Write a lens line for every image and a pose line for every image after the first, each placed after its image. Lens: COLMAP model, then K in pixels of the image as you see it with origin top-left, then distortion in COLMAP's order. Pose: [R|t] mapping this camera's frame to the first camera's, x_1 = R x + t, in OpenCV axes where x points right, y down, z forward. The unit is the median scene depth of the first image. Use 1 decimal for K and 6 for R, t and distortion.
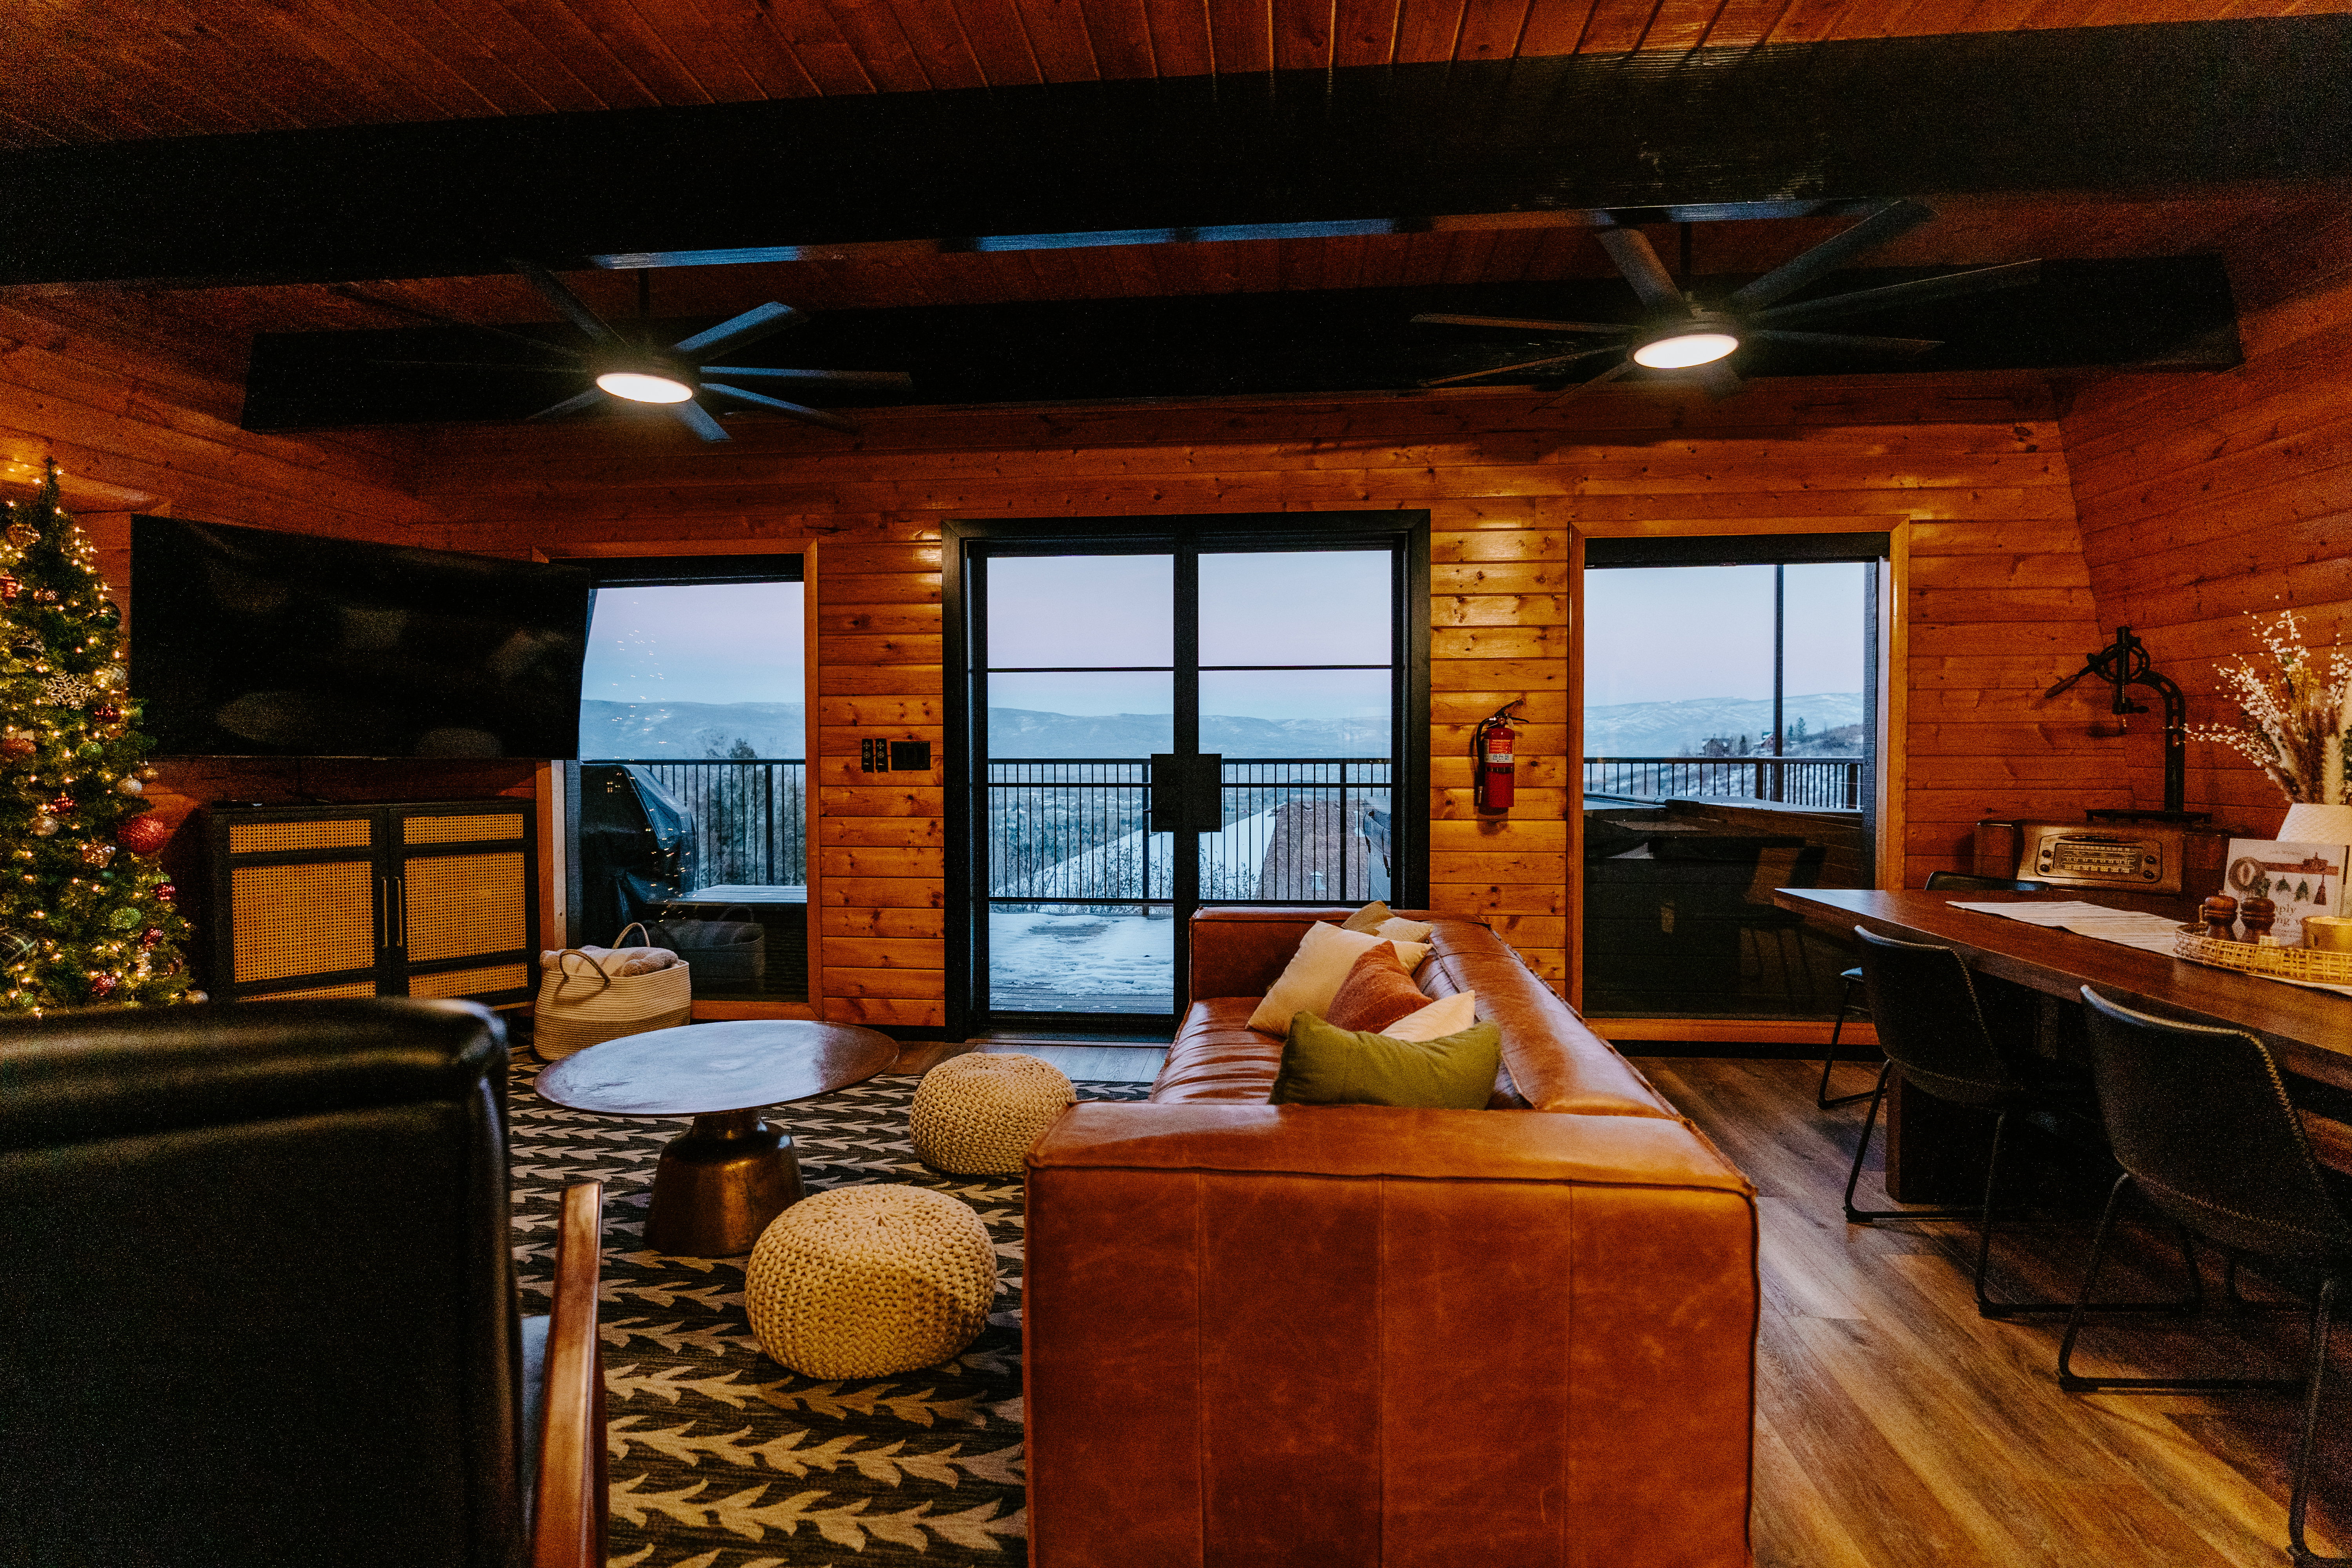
lens RADIAL K [[1149.7, 0, 1177.1], [0, 1149.7, 796.7], [0, 0, 1]] dist [-0.005864, 0.002008]
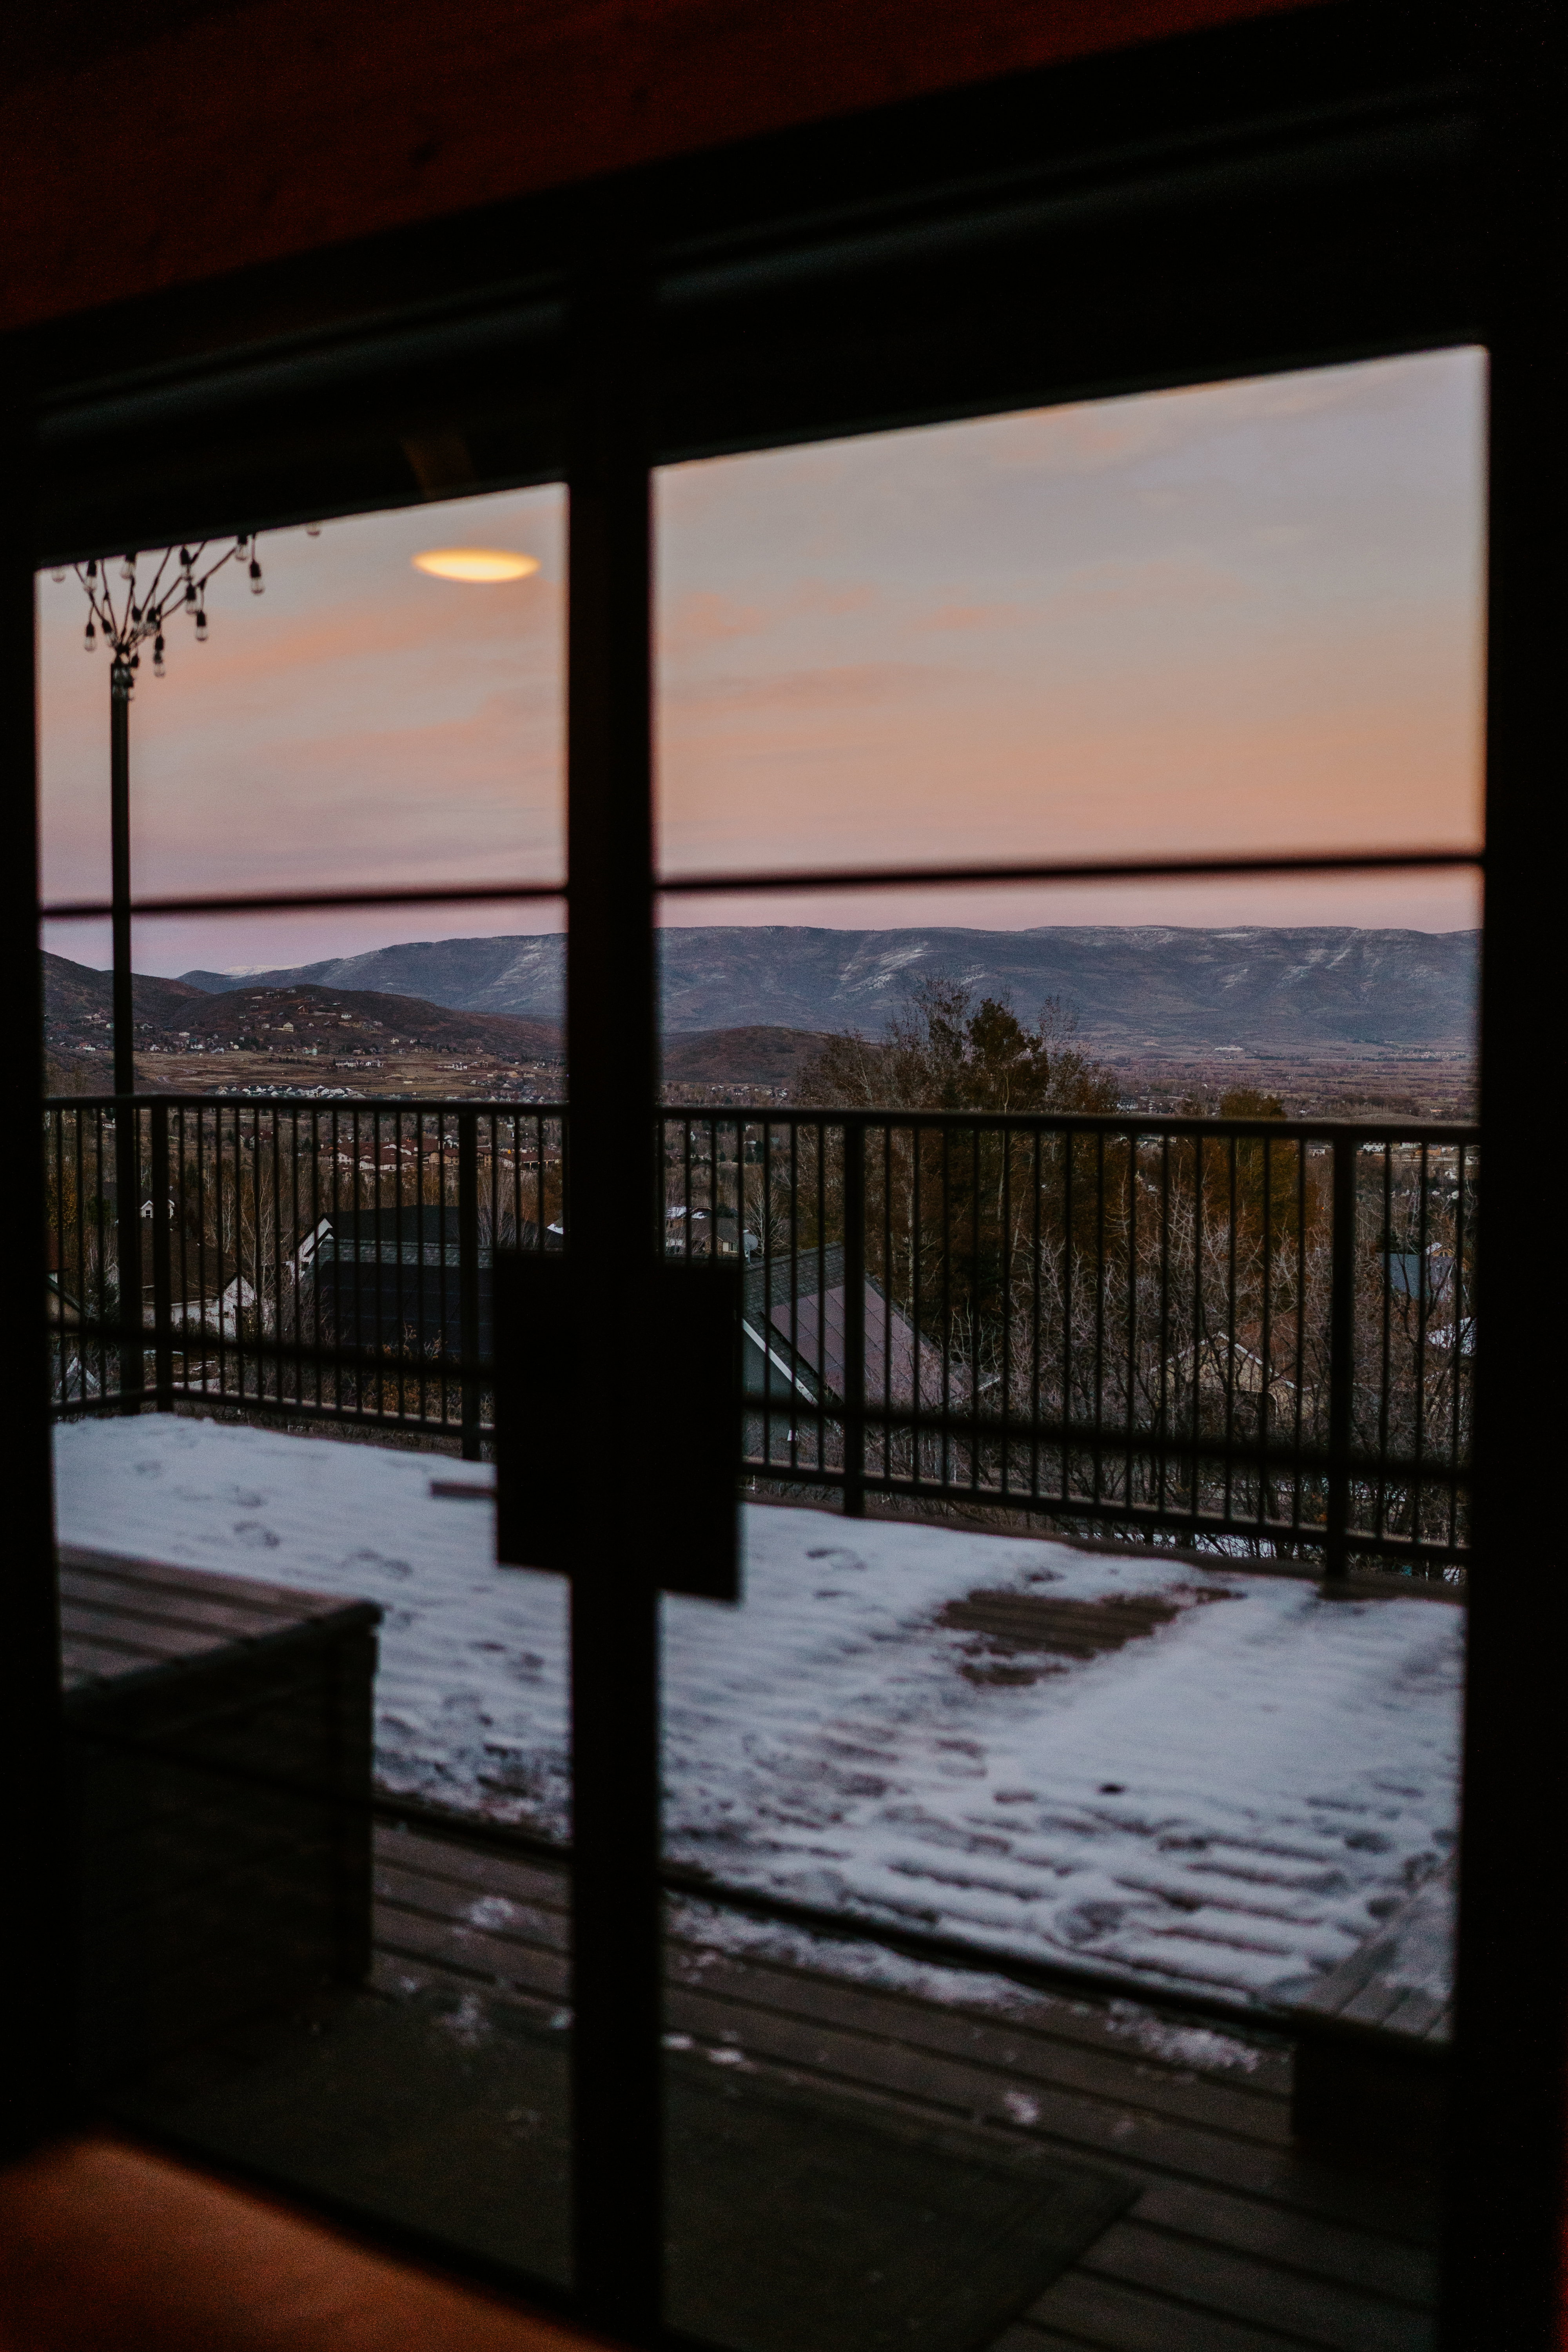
lens RADIAL K [[2282.3, 0, 776.9], [0, 2282.3, 1169.5], [0, 0, 1]] dist [-0.082772, 0.000000]
pose [[0.887923, 0.031517, -0.458911, 0.256526], [-0.019432, 0.999329, 0.031033, -0.072732], [0.459581, -0.018637, 0.887940, 0.604570]]
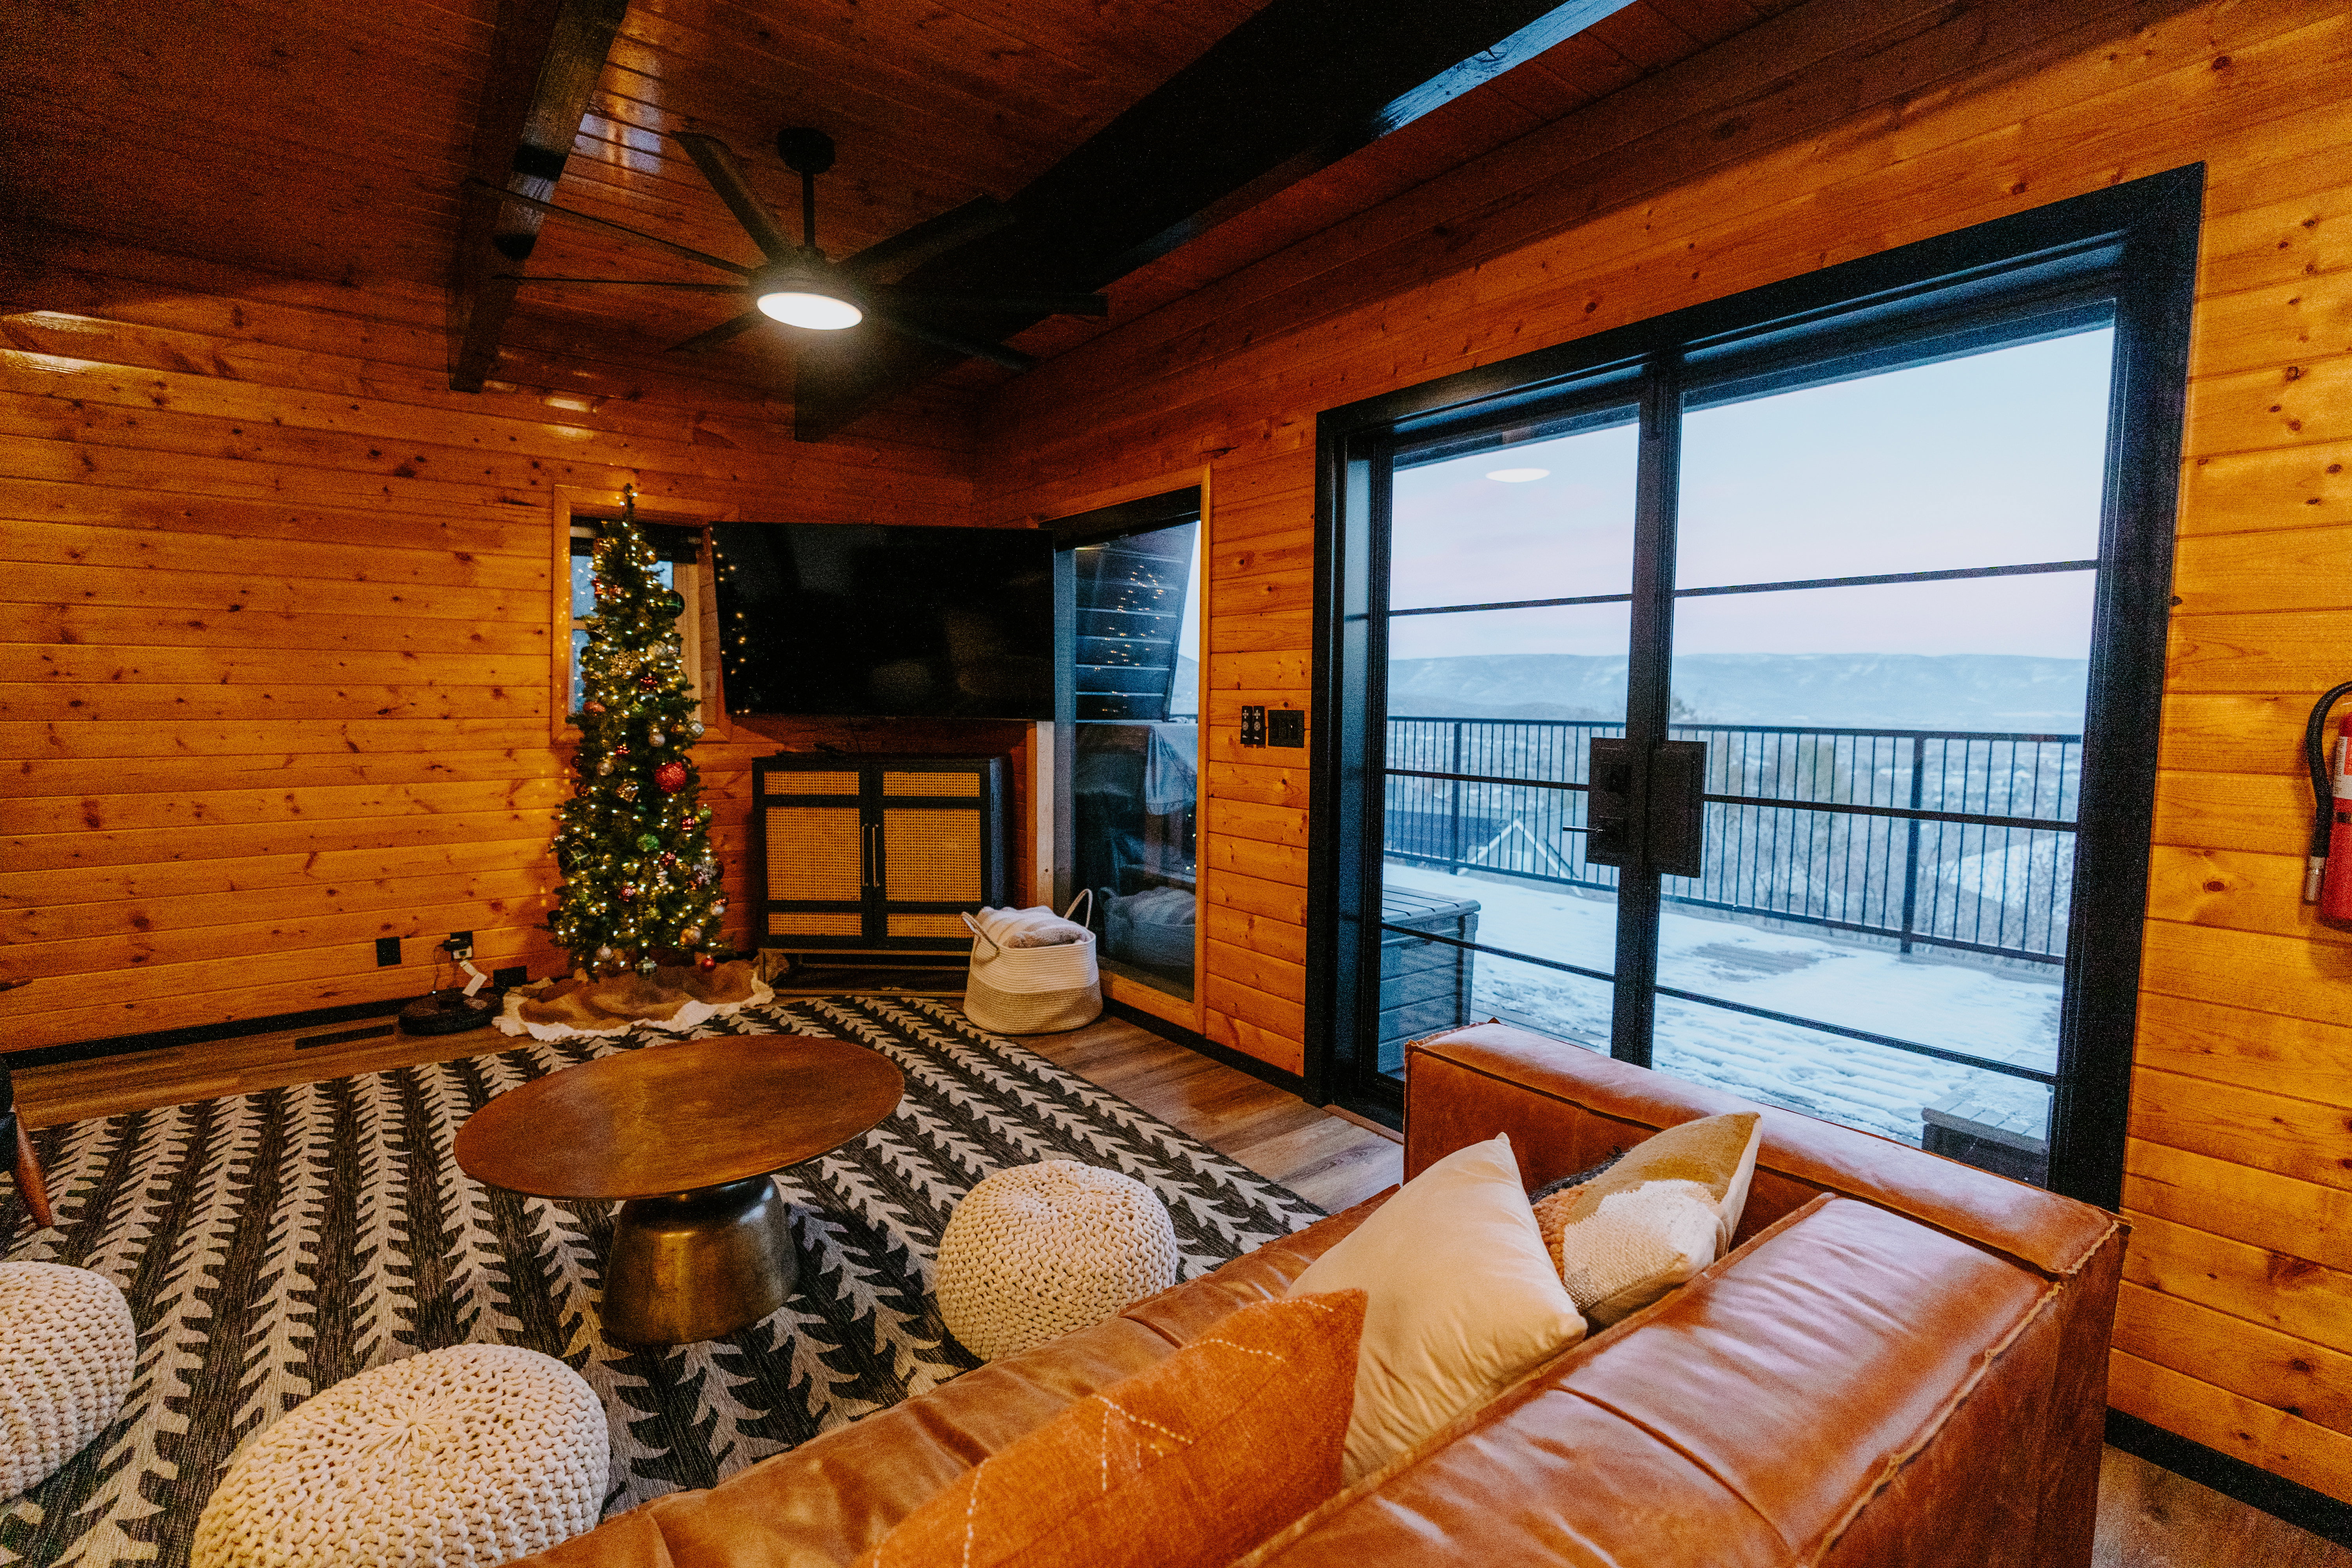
lens RADIAL K [[1051.1, 0, 1185.2], [0, 1051.1, 785.3], [0, 0, 1]] dist [-0.011815, 0.000001]
pose [[0.686304, 0.071046, -0.723837, 0.241212], [-0.040108, 0.997400, 0.059868, -0.037552], [0.726209, -0.012056, 0.687369, 0.462606]]
